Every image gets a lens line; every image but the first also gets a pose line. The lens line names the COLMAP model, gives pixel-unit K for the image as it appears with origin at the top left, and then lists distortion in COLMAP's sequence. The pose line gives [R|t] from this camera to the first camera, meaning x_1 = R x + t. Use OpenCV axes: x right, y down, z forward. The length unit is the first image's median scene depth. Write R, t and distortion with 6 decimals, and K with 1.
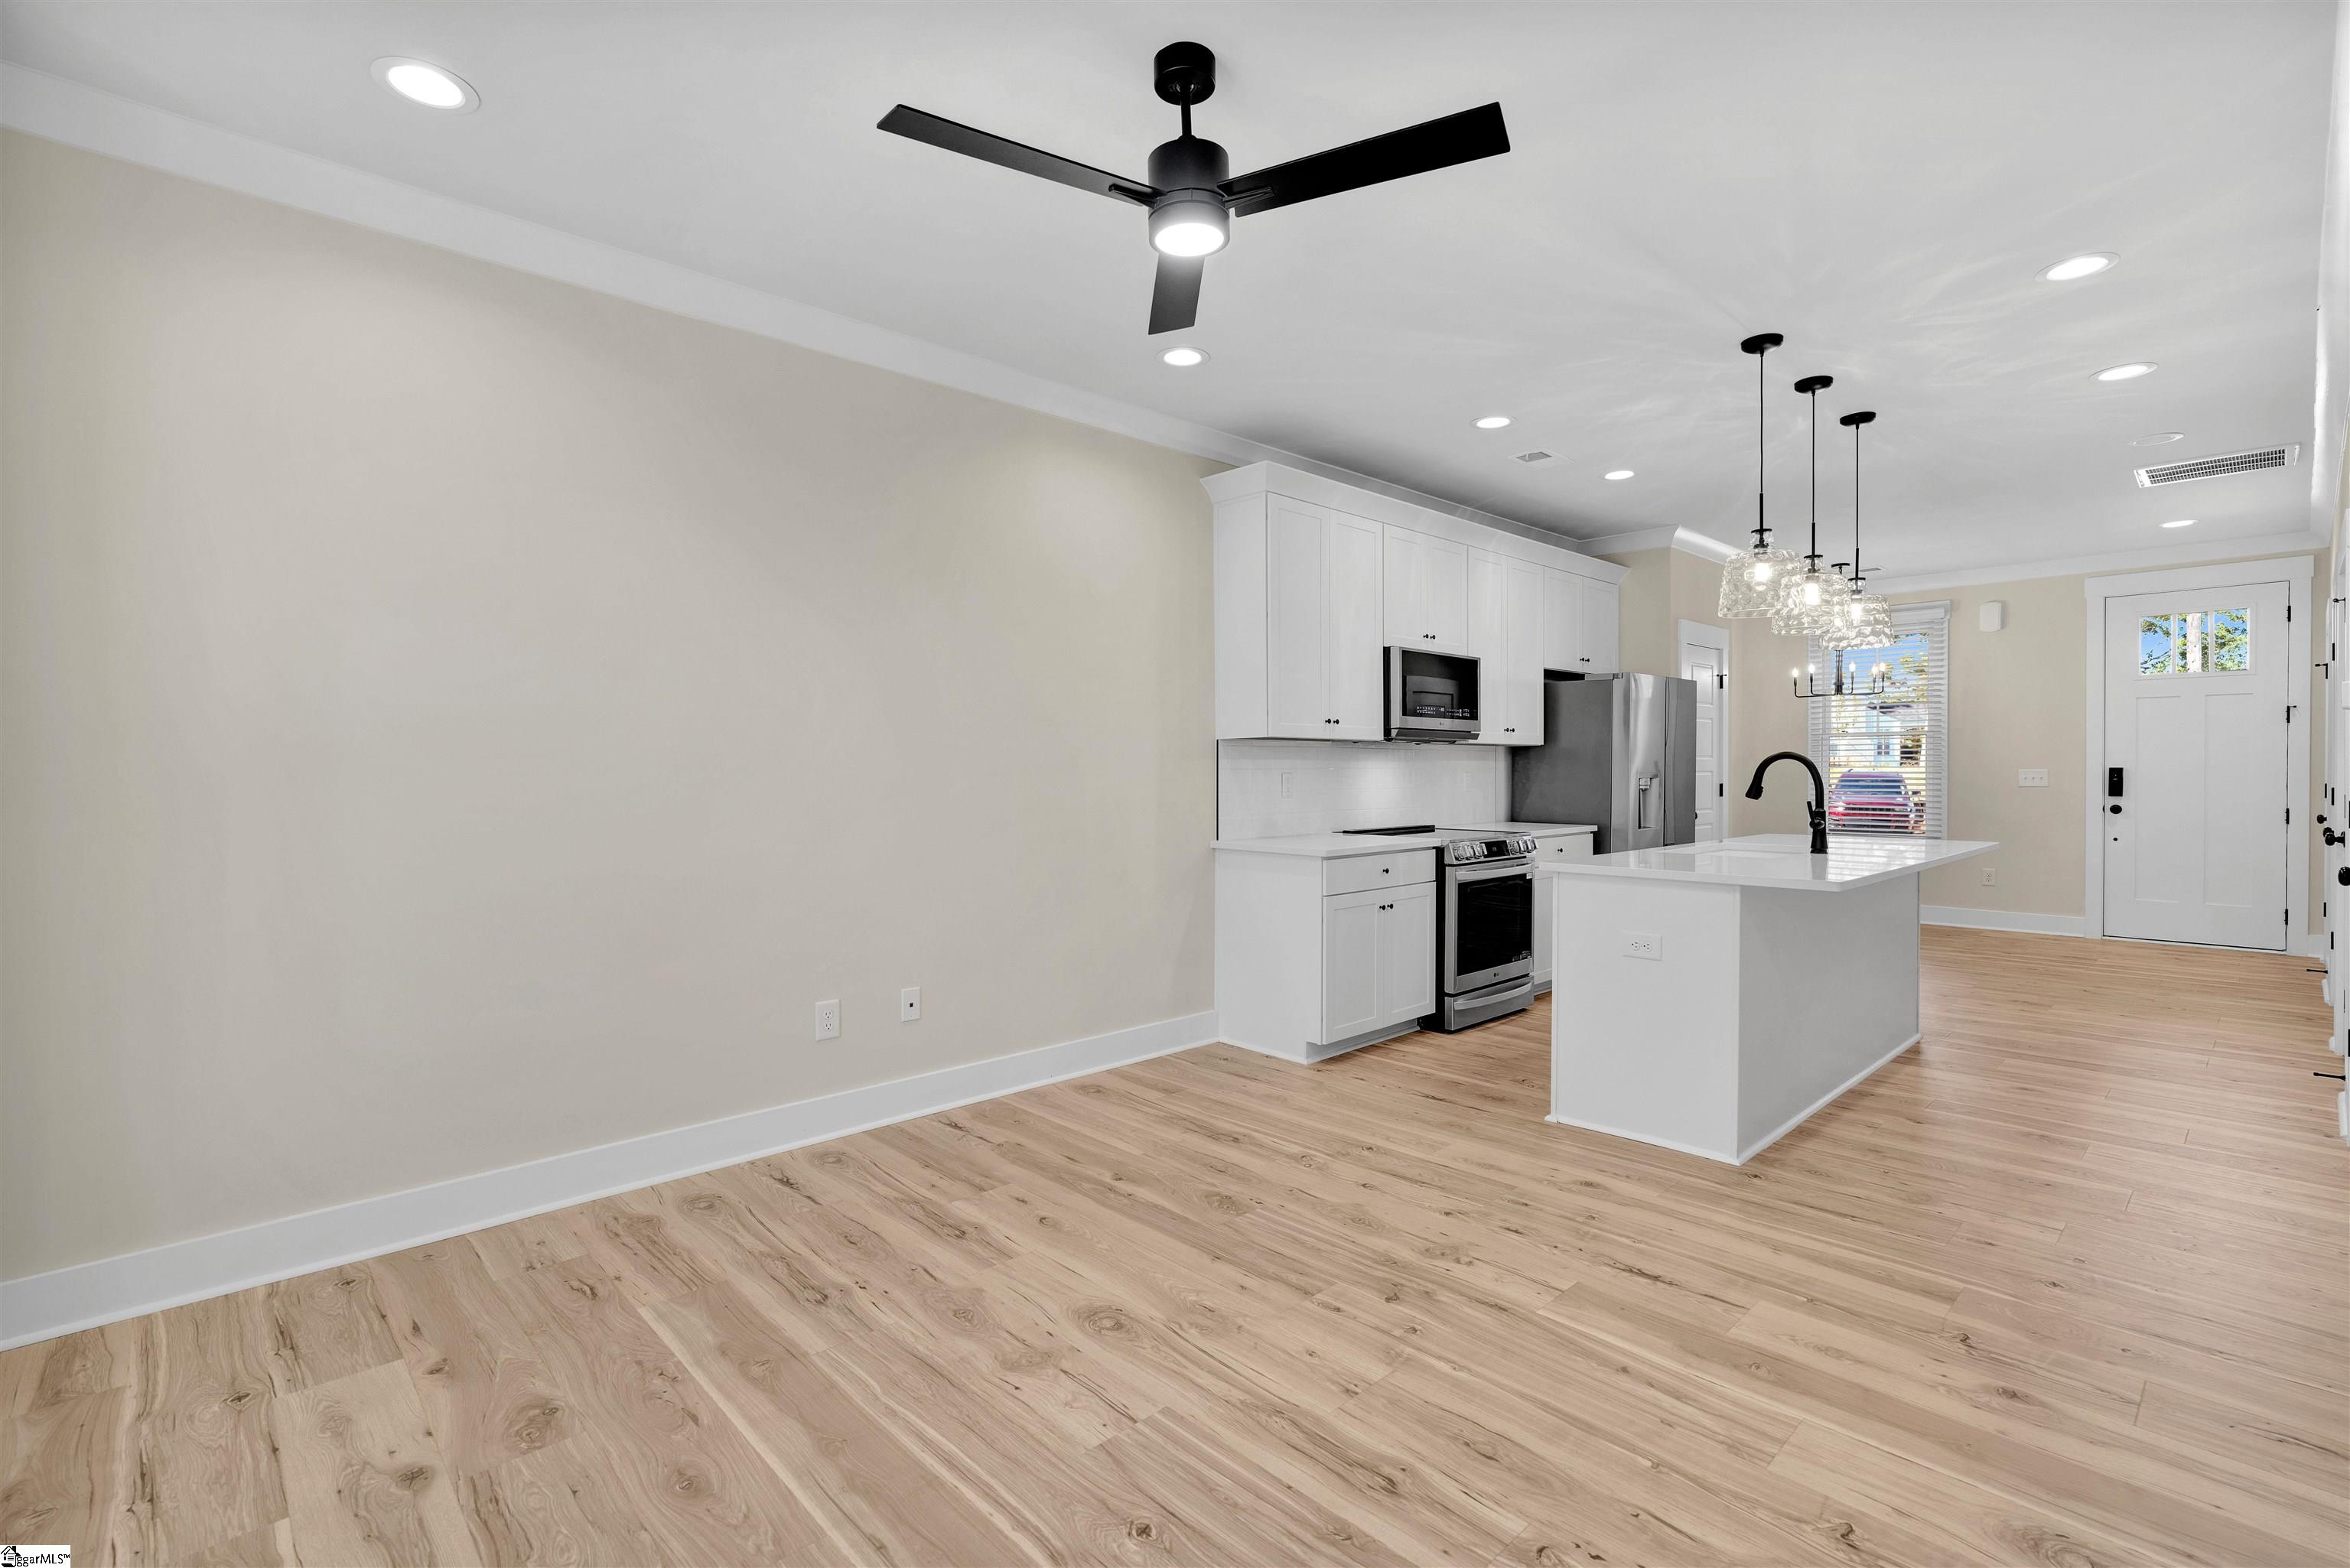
lens RADIAL K [[1054.2, 0, 1181.9], [0, 1054.2, 789.4], [0, 0, 1]] dist [-0.003157, 0.002743]
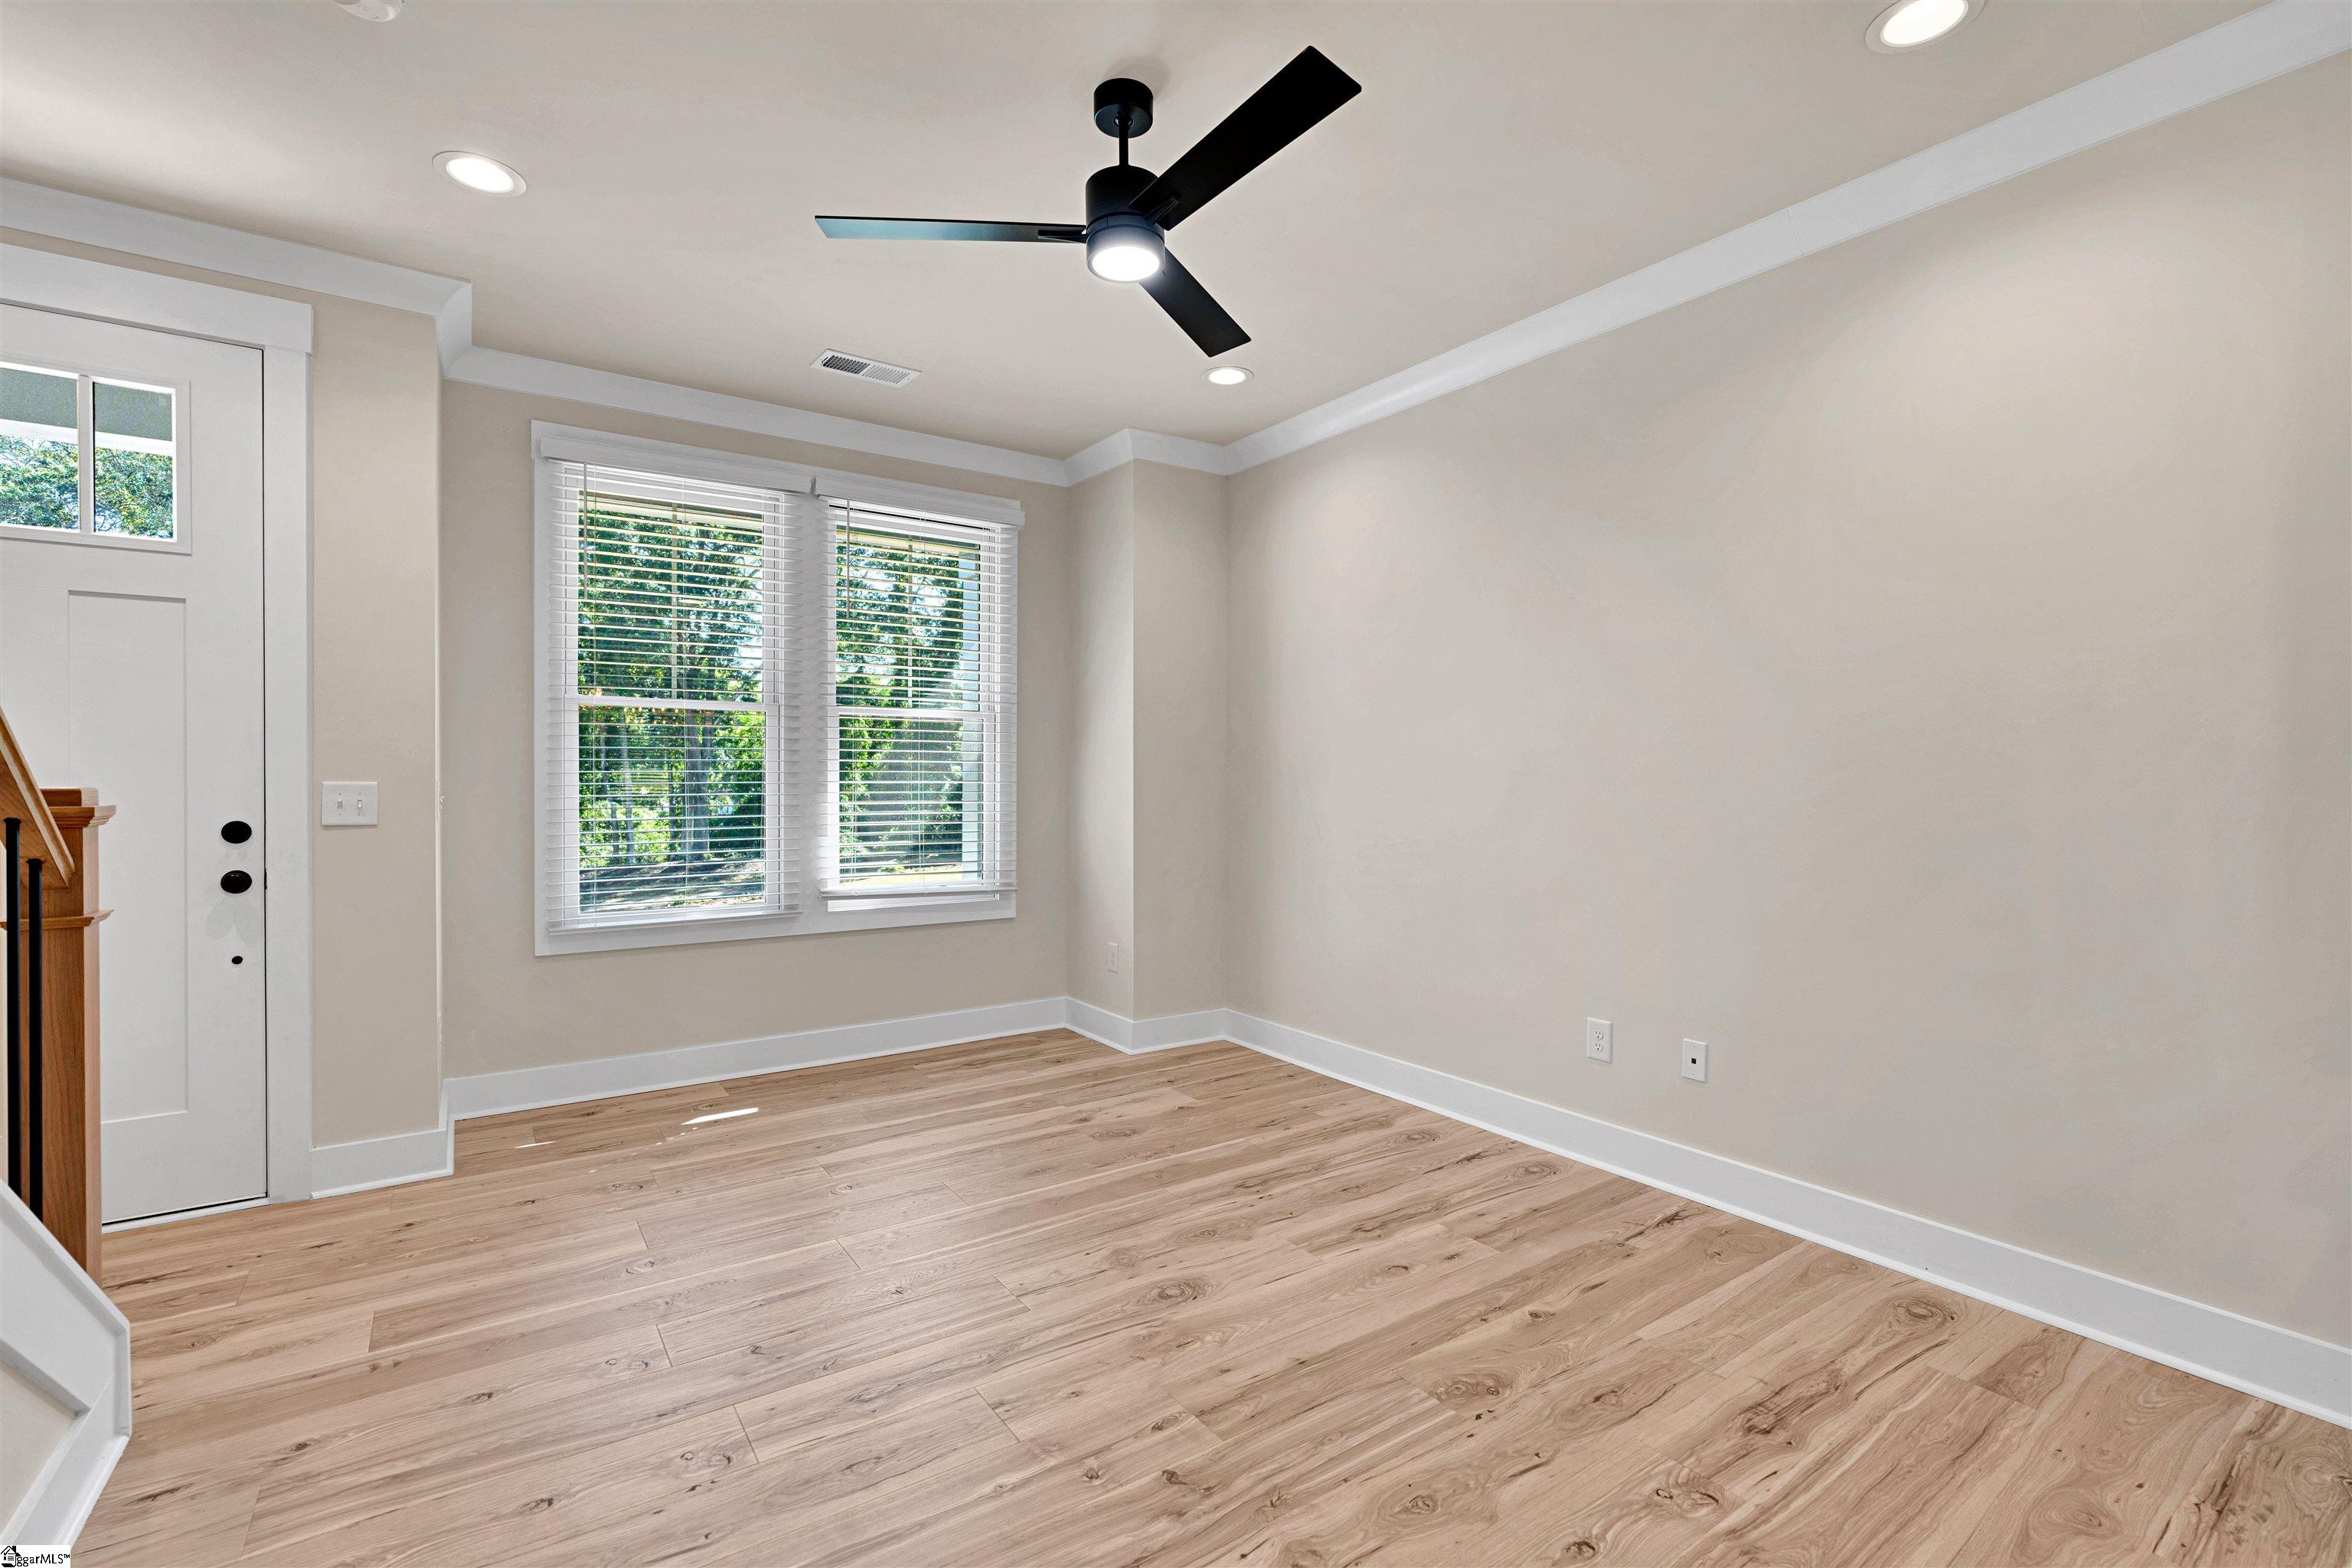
lens RADIAL K [[1055.2, 0, 1175.5], [0, 1055.2, 782.8], [0, 0, 1]] dist [-0.003157, 0.002743]
pose [[-0.156142, 0.009028, -0.987693, 0.937326], [-0.018081, 0.999765, 0.011996, -0.020239], [0.987569, 0.019732, -0.155942, 1.110986]]
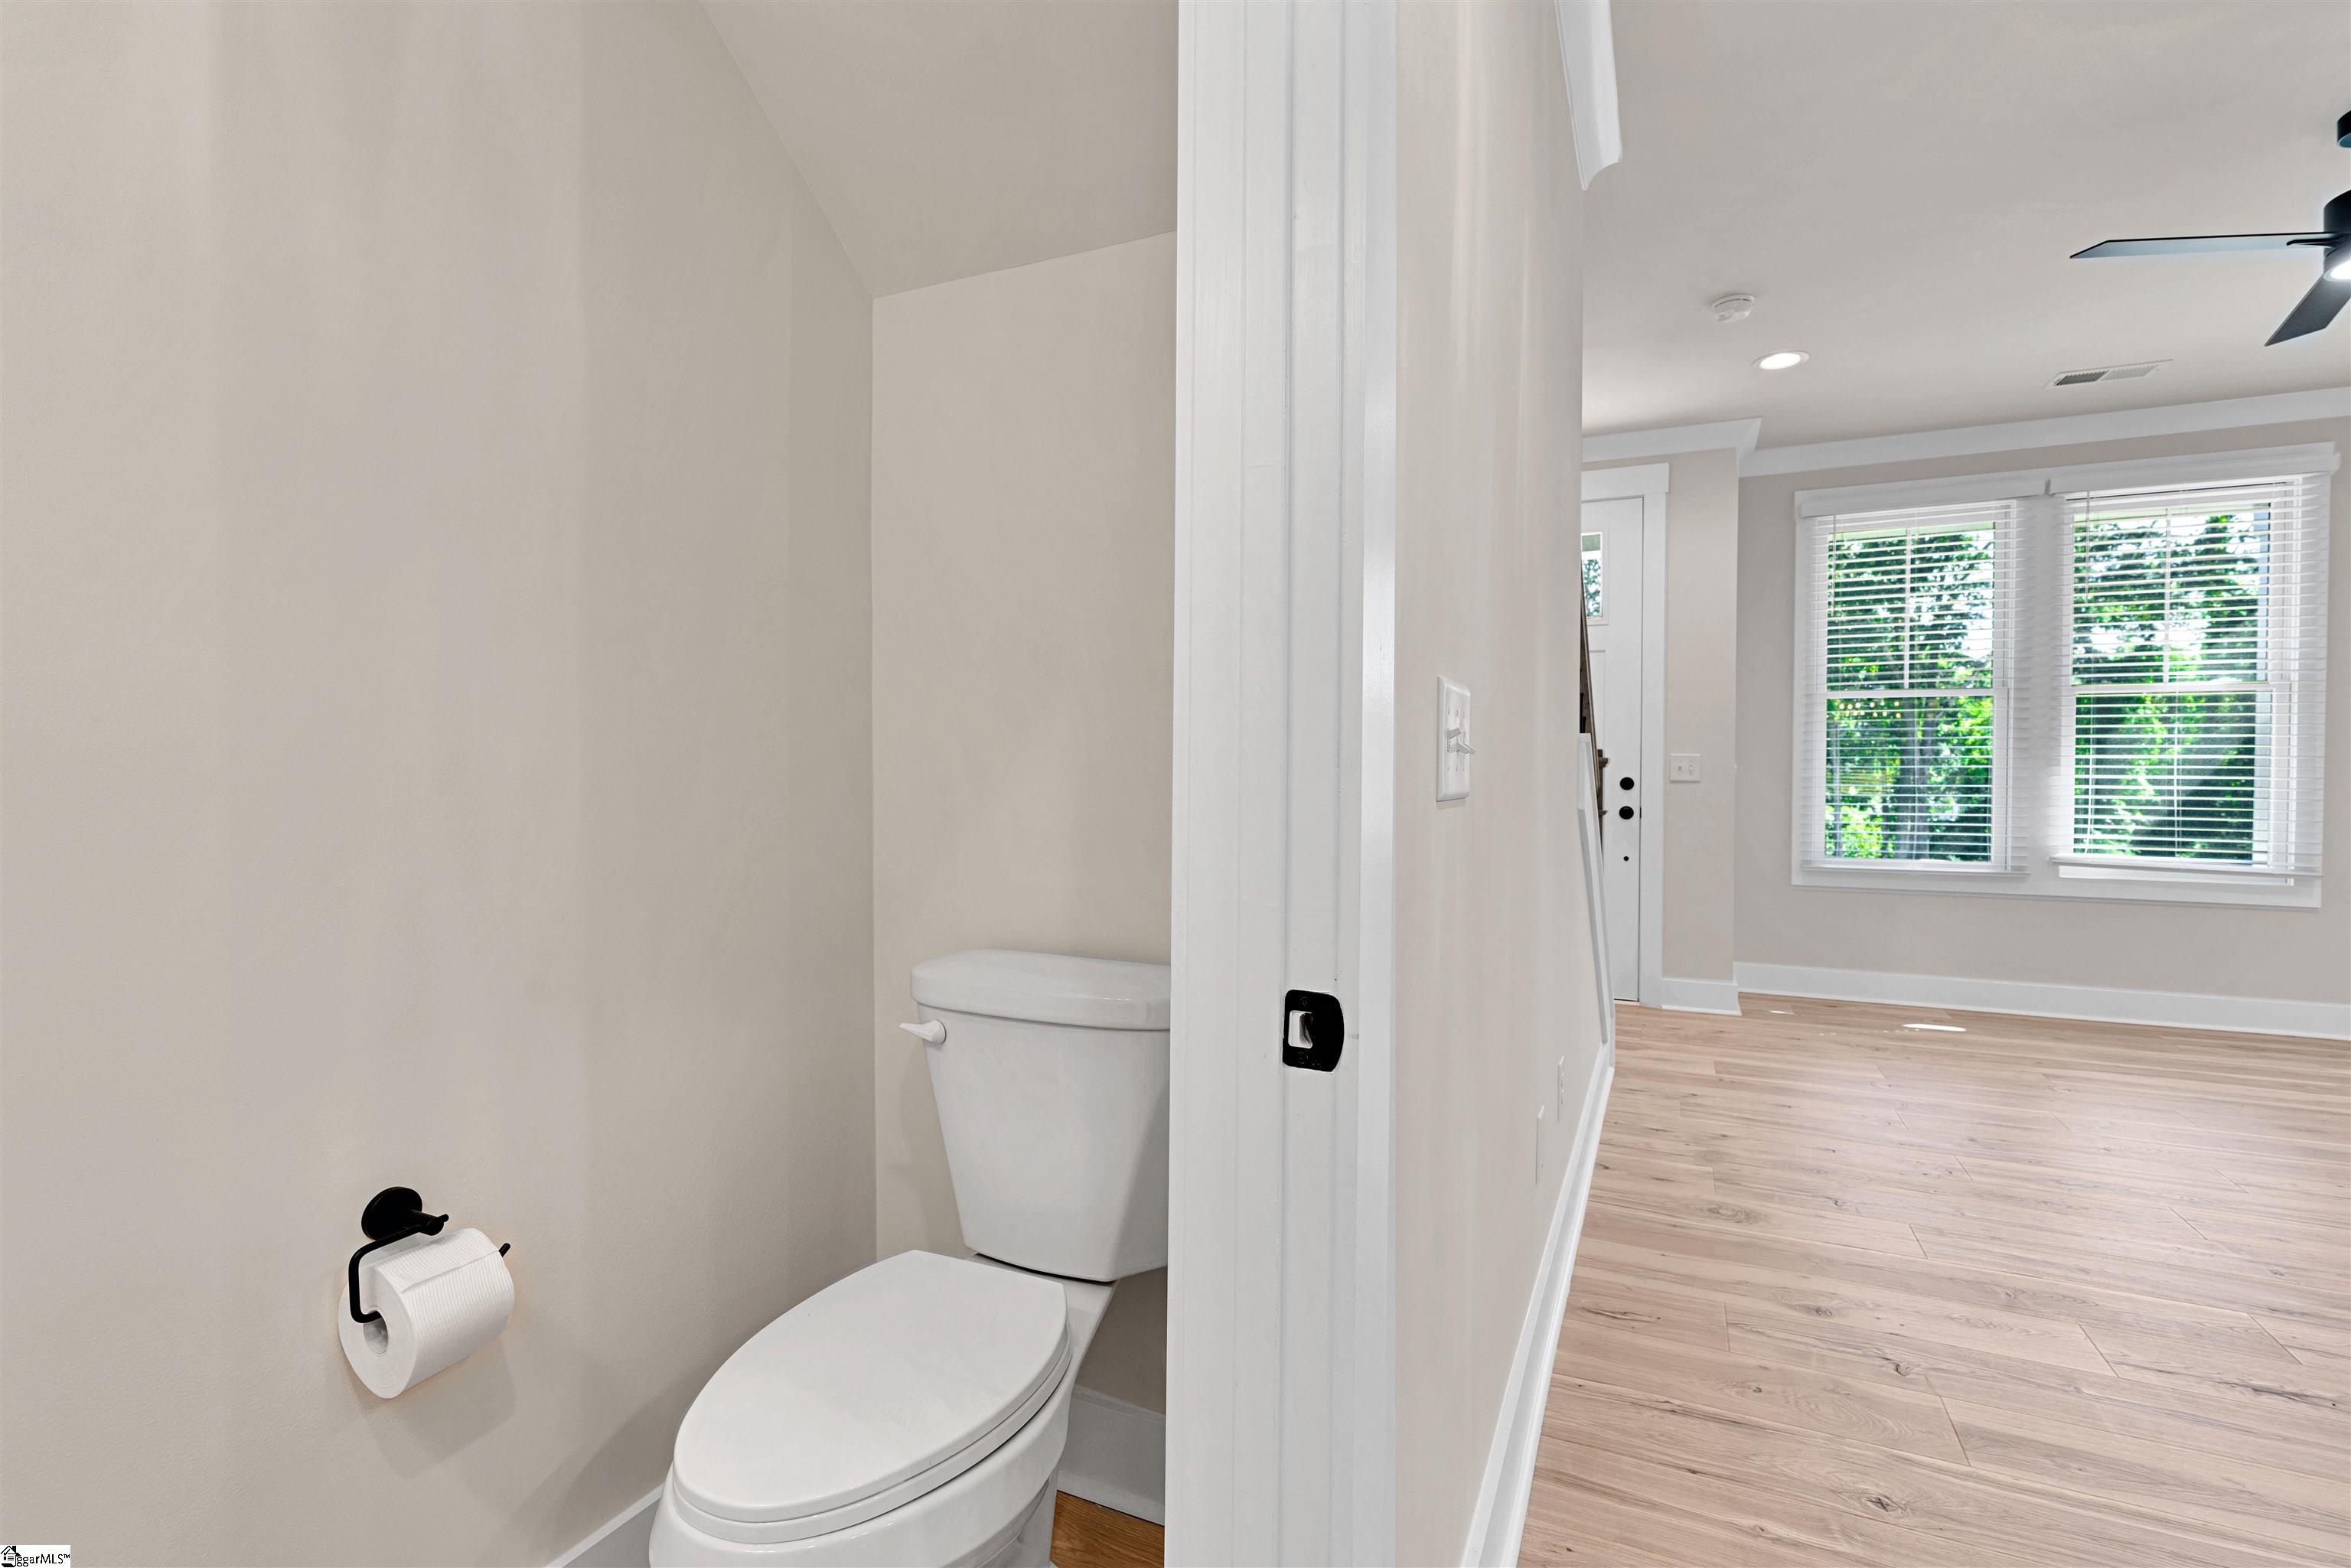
lens RADIAL K [[1054.7, 0, 1175.5], [0, 1054.7, 784.0], [0, 0, 1]] dist [-0.003157, 0.002743]
pose [[-0.929790, 0.002325, -0.368082, 1.492602], [-0.008426, 0.999584, 0.027598, 0.021005], [0.367993, 0.028762, -0.929384, 1.455295]]
